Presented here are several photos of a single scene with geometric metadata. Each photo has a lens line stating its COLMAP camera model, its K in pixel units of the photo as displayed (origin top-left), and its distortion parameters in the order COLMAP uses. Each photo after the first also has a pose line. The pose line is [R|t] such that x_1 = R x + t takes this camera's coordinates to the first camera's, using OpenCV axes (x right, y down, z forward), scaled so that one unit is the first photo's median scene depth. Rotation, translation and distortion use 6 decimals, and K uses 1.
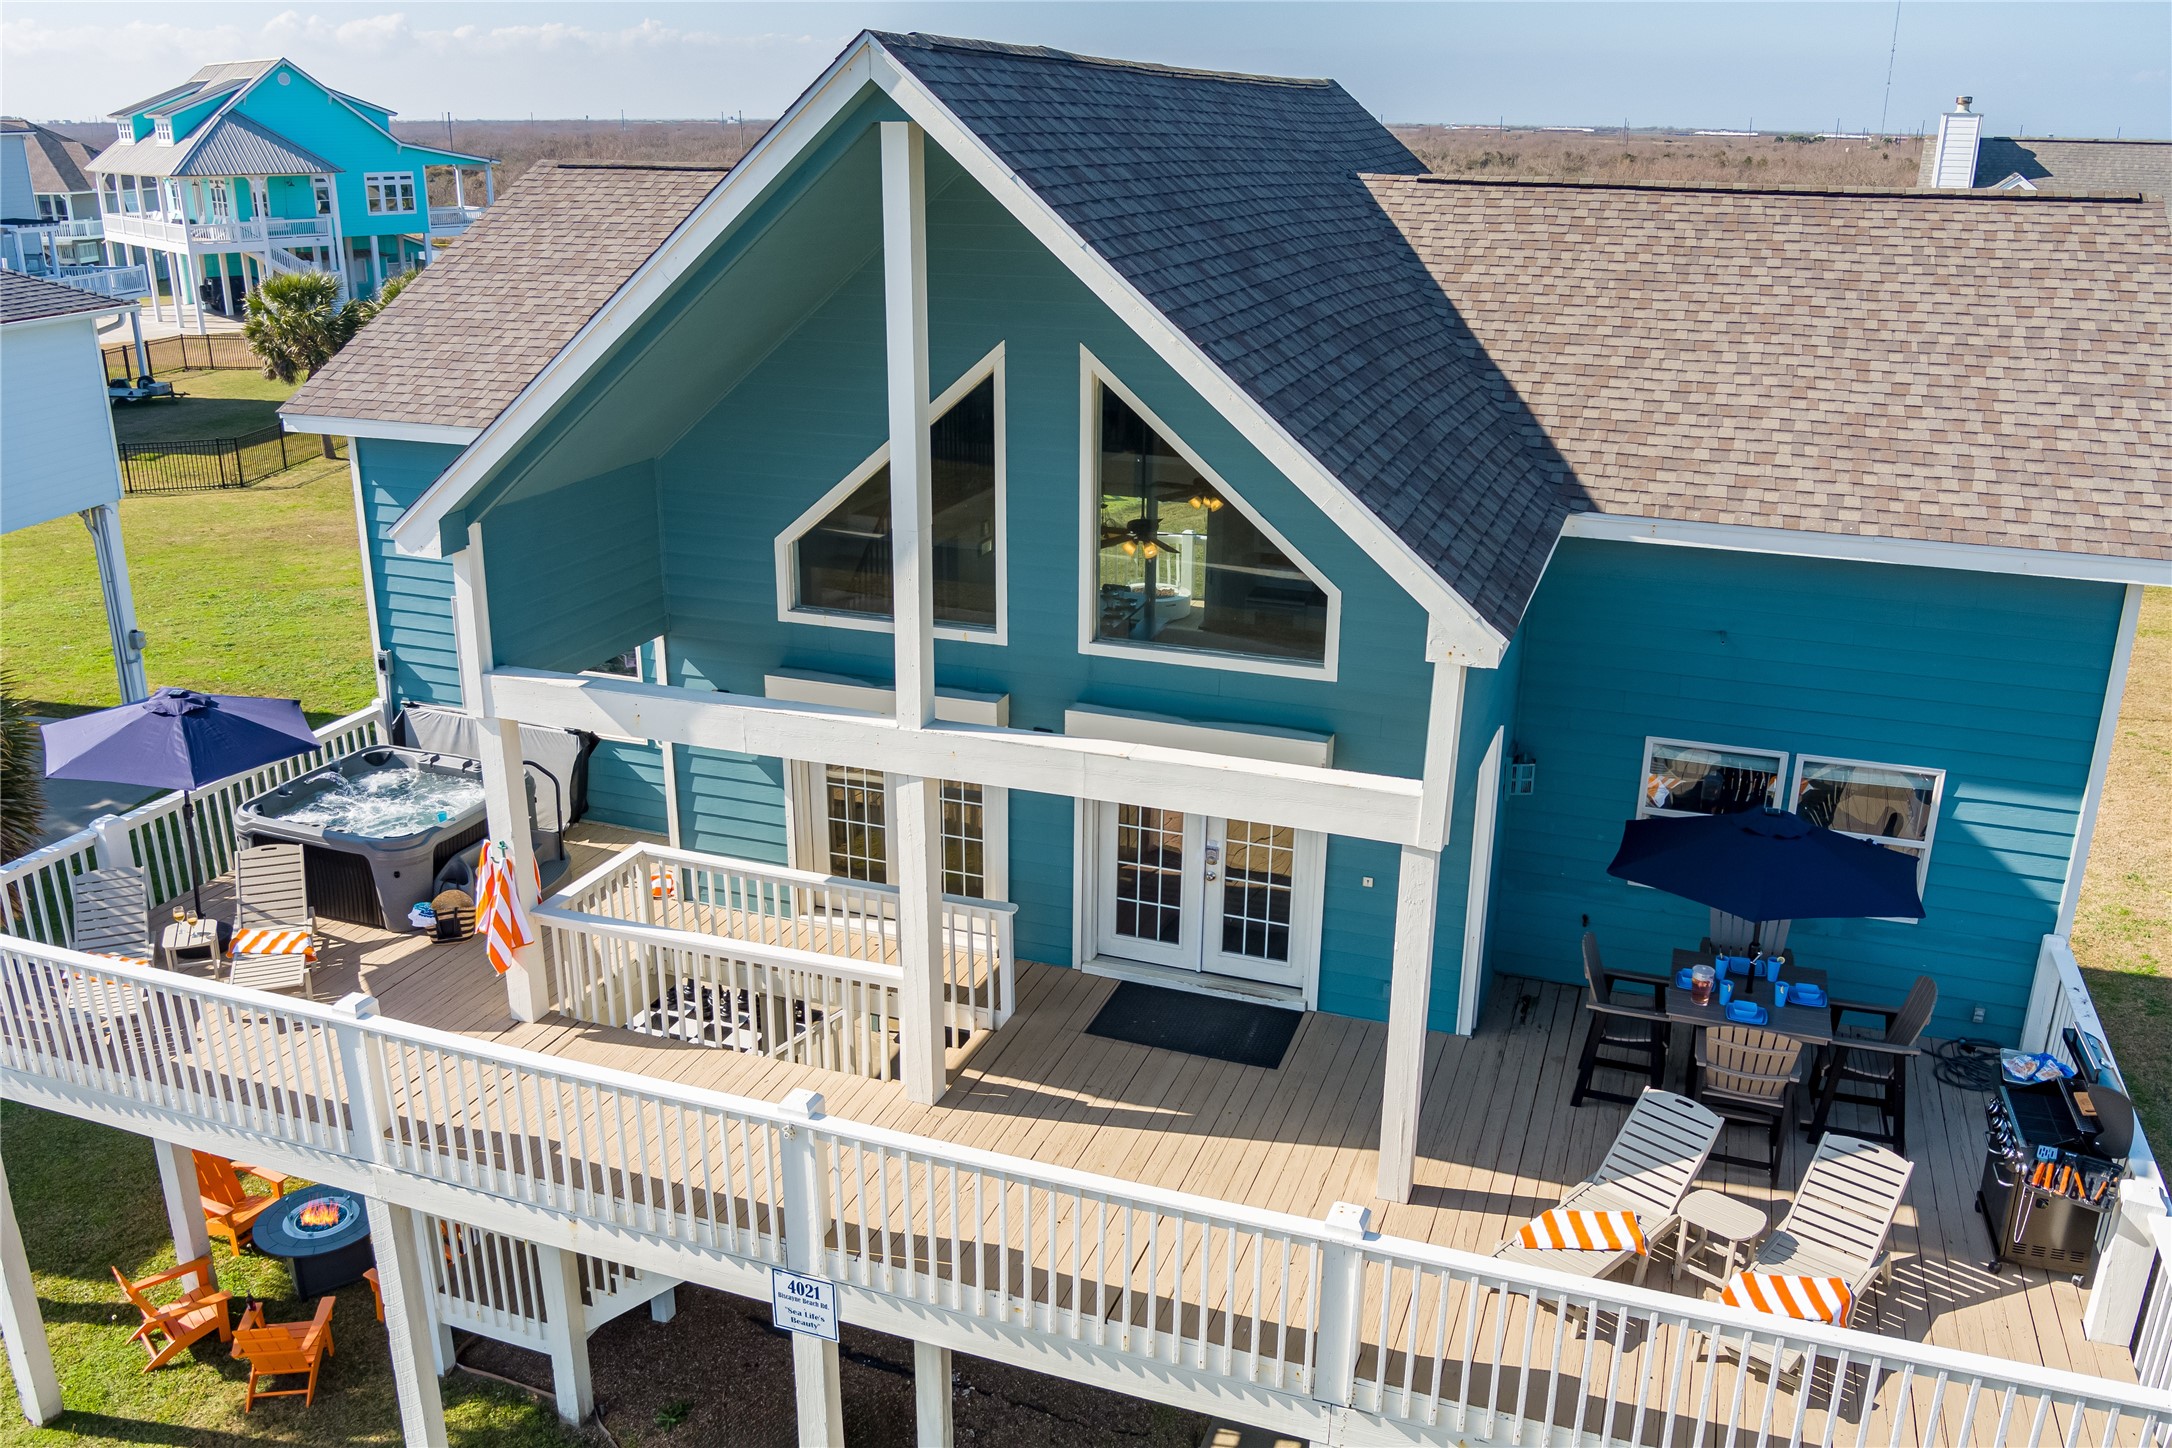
lens RADIAL K [[1598.6, 0, 1222.0], [0, 1598.6, 687.1], [0, 0, 1]] dist [-0.048680, 0.003251]
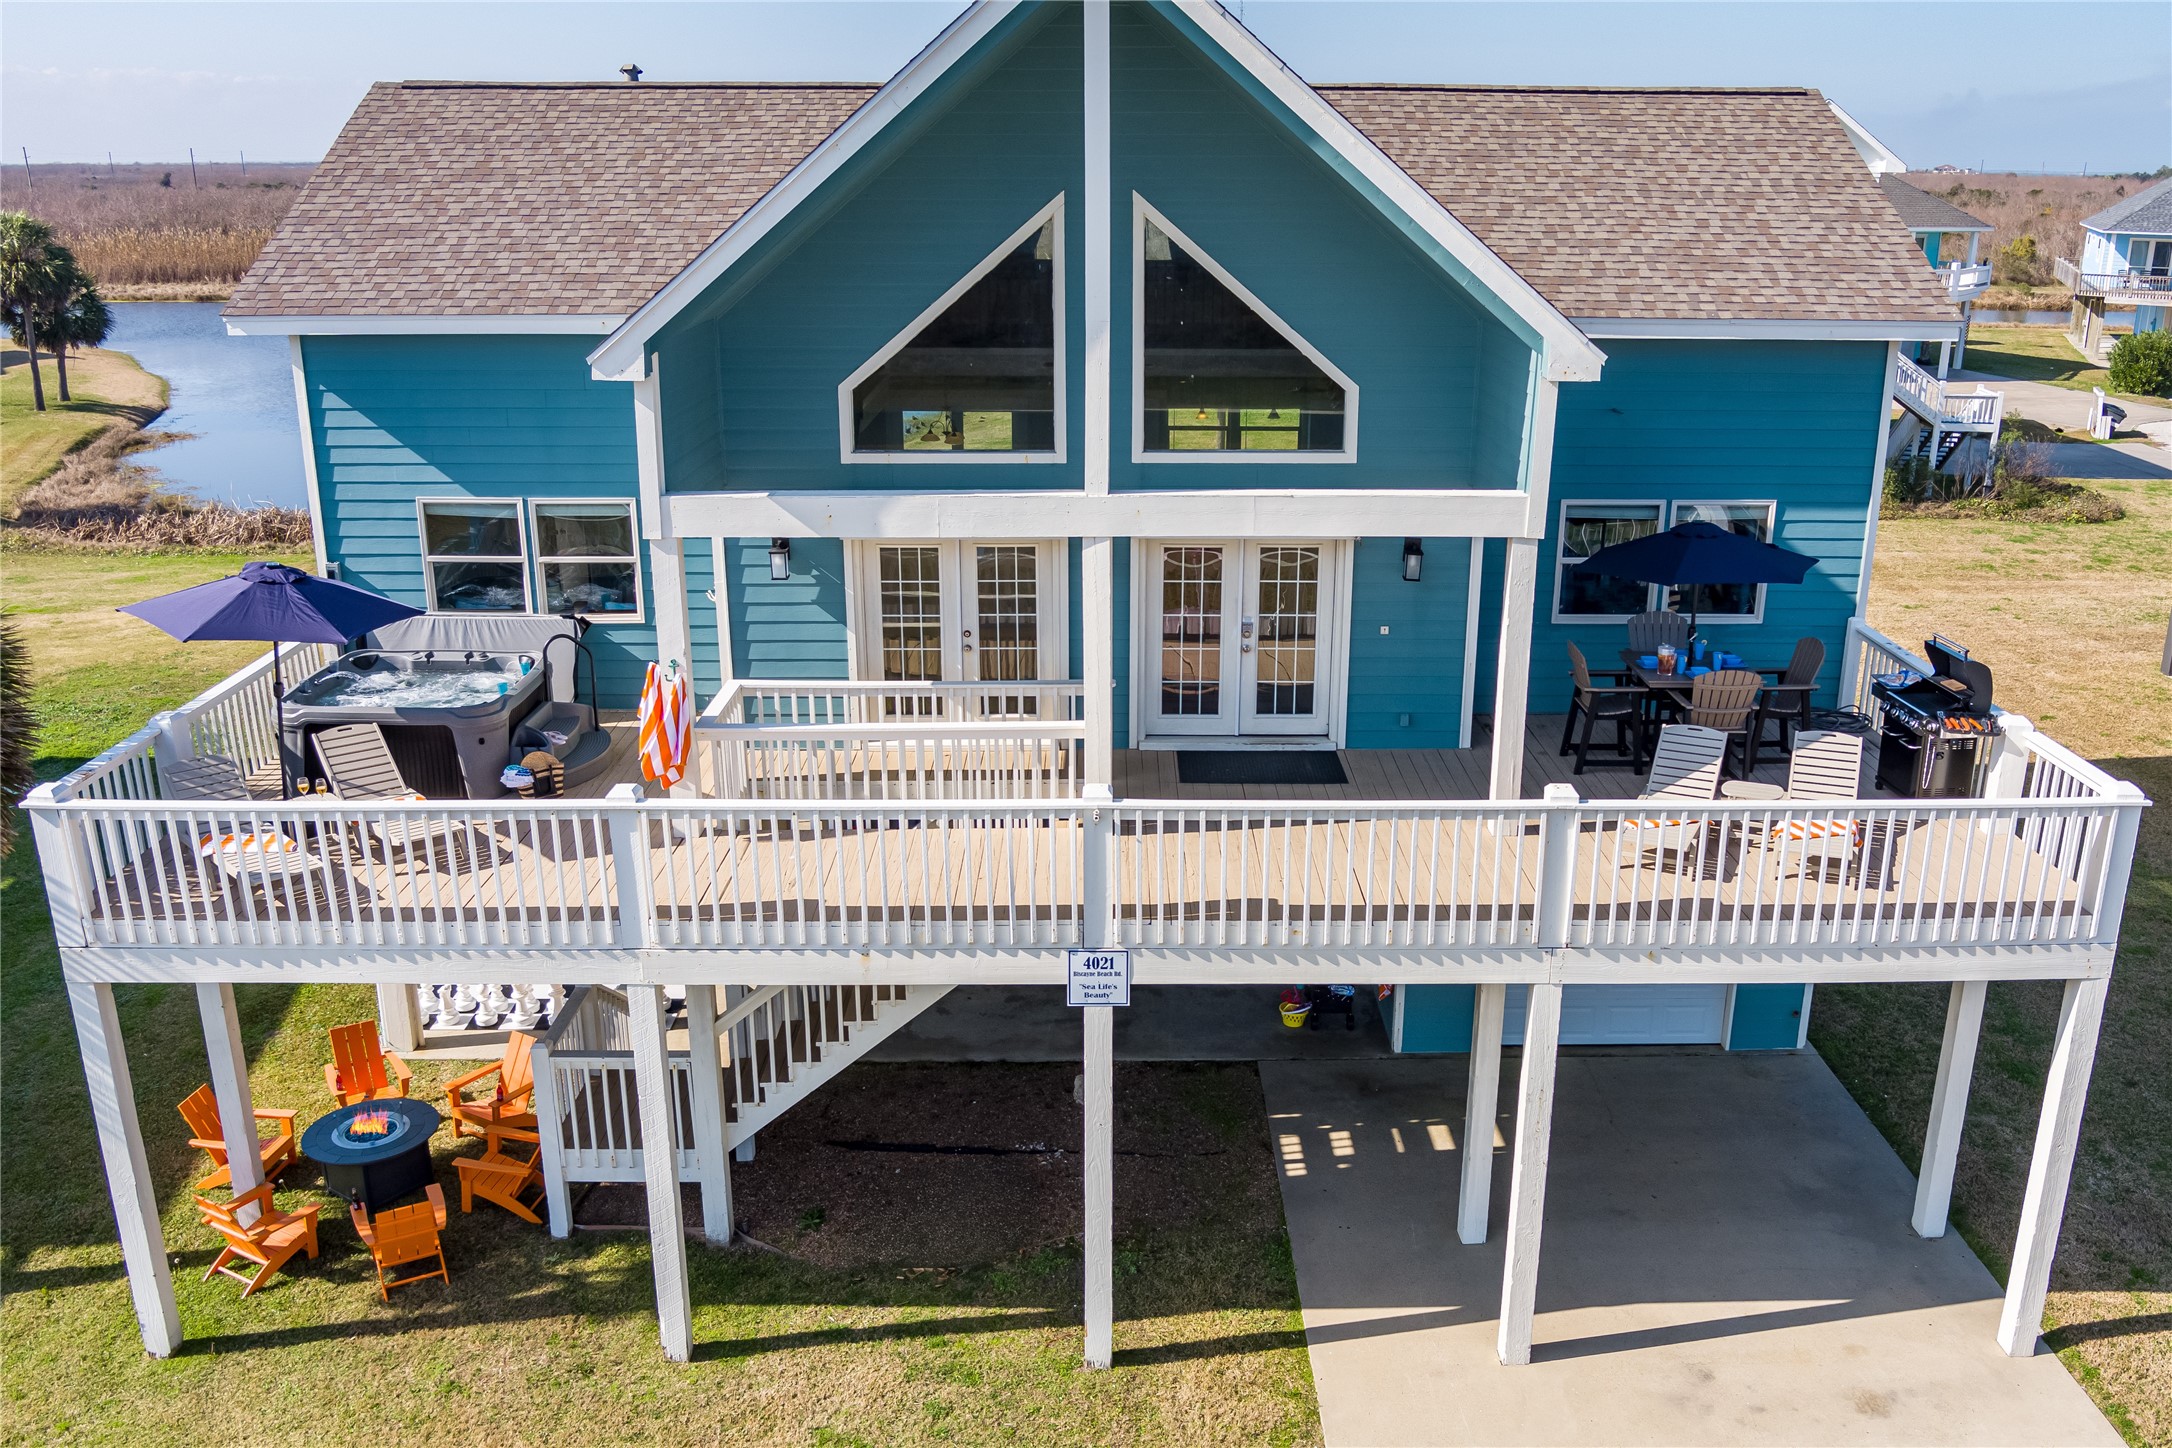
lens RADIAL K [[1703.4, 0, 1093.2], [0, 1703.4, 754.3], [0, 0, 1]] dist [-0.048660, -0.013027]
pose [[0.945503, -0.114236, 0.304918, -0.537884], [0.117664, 0.993028, 0.007176, 0.184130], [-0.303611, 0.029093, 0.952352, -0.173441]]
